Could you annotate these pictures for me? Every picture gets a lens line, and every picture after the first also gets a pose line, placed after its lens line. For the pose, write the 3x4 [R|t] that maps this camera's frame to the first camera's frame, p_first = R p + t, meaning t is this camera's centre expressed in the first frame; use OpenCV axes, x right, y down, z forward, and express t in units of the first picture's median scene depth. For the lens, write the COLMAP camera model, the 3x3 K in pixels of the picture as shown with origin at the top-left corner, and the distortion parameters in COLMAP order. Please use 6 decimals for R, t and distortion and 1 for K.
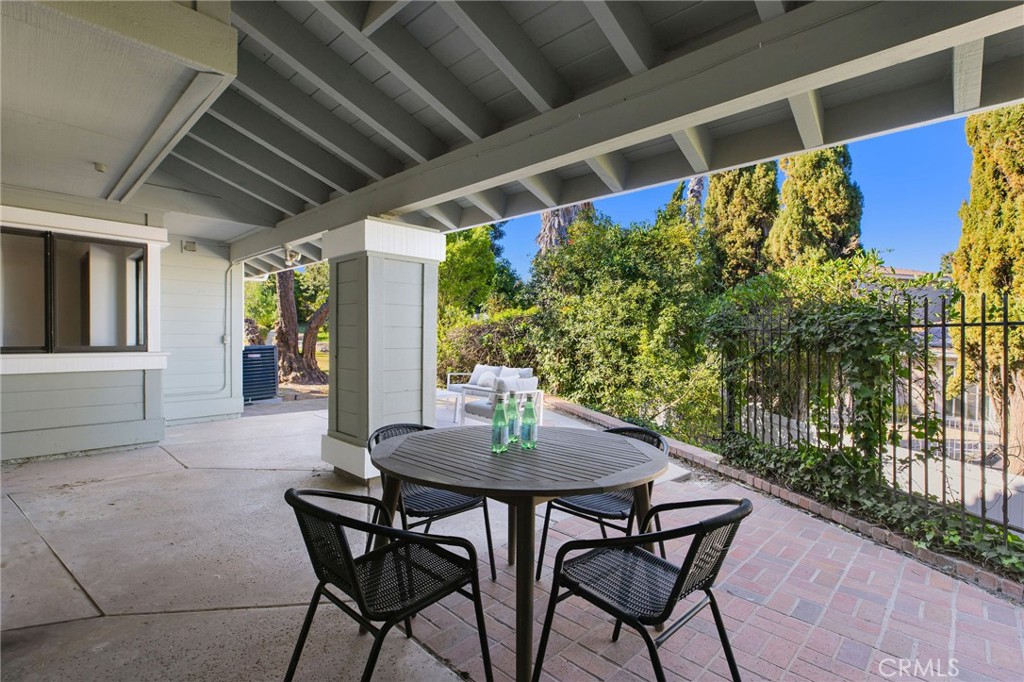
lens RADIAL K [[485.9, 0, 513.3], [0, 485.9, 340.5], [0, 0, 1]] dist [0.000886, 0.000041]
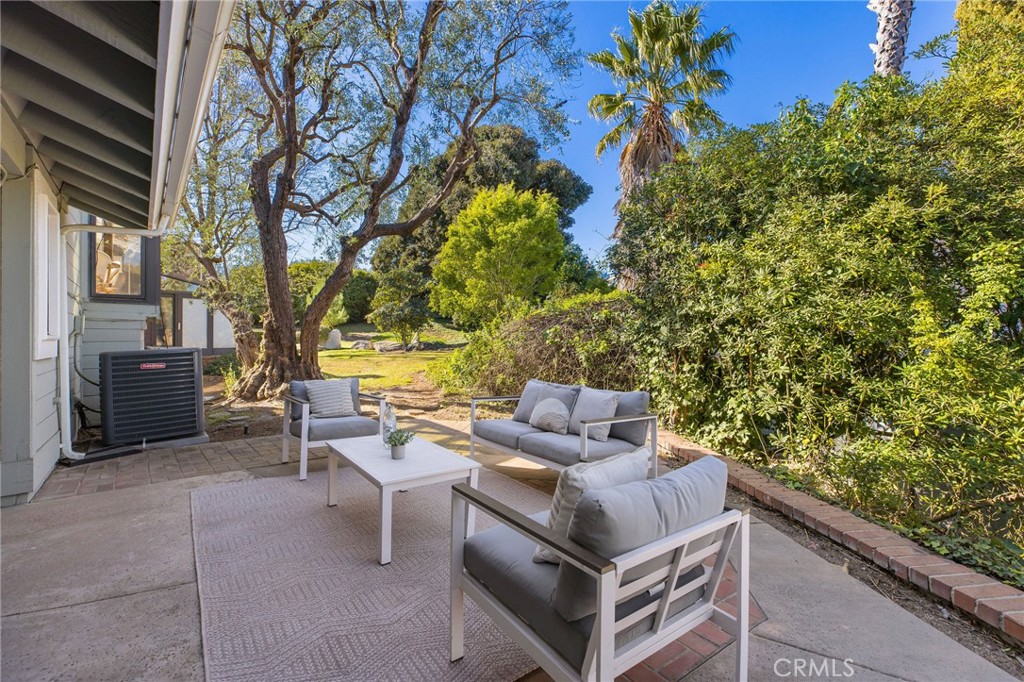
lens RADIAL K [[485.9, 0, 515.2], [0, 485.9, 338.6], [0, 0, 1]] dist [0.000886, 0.000041]
pose [[0.990044, -0.014975, -0.139962, -0.011534], [0.015260, 0.999883, 0.000958, 0.003173], [0.139931, -0.003084, 0.990156, 0.329658]]
